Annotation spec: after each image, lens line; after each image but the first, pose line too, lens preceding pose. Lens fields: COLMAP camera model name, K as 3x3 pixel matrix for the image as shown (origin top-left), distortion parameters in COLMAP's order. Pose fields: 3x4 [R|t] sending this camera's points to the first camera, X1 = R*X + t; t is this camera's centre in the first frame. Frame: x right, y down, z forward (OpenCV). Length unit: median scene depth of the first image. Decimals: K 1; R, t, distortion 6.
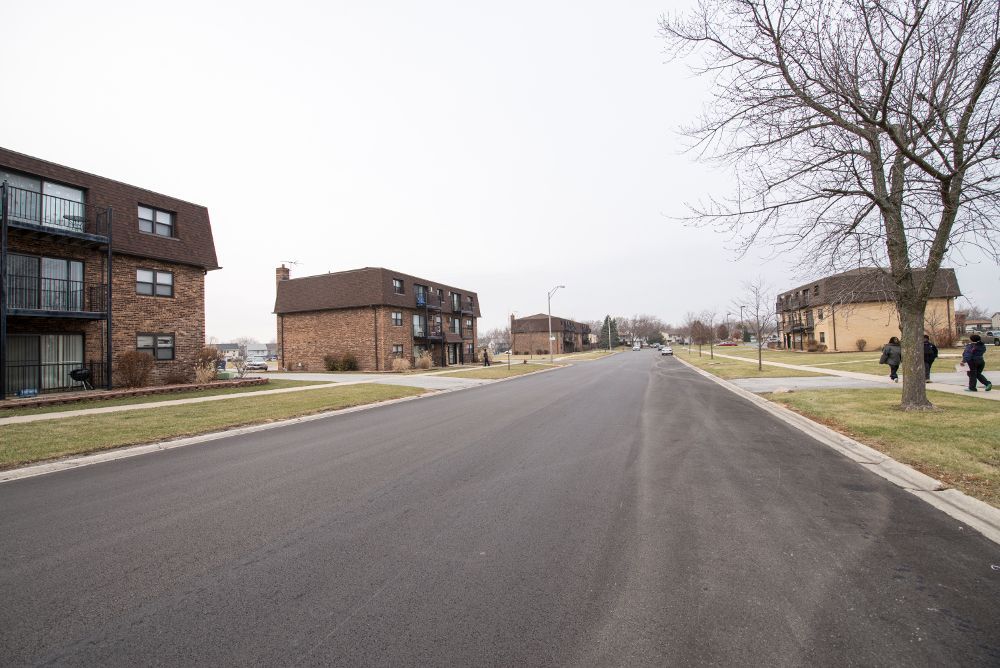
lens RADIAL K [[370.6, 0, 525.2], [0, 370.6, 331.2], [0, 0, 1]] dist [-0.016986, -0.000125]
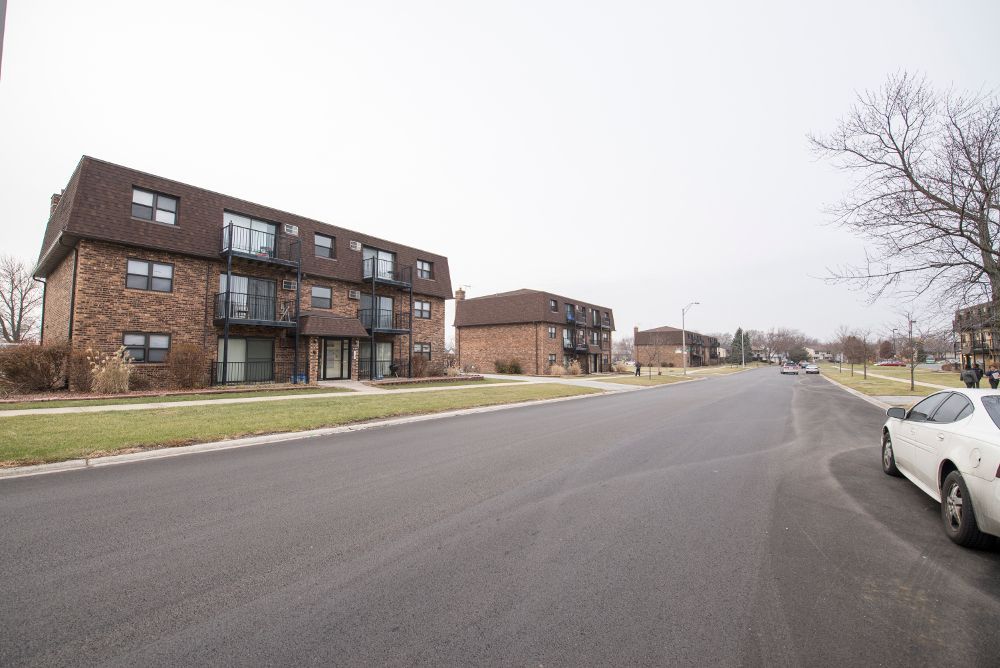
lens RADIAL K [[409.5, 0, 500.0], [0, 409.5, 334.5], [0, 0, 1]] dist [-0.020262, -0.000877]
pose [[0.957185, 0.018963, -0.288856, -0.119350], [-0.021949, 0.999734, -0.007100, -0.013778], [0.288644, 0.013136, 0.957346, -0.317525]]
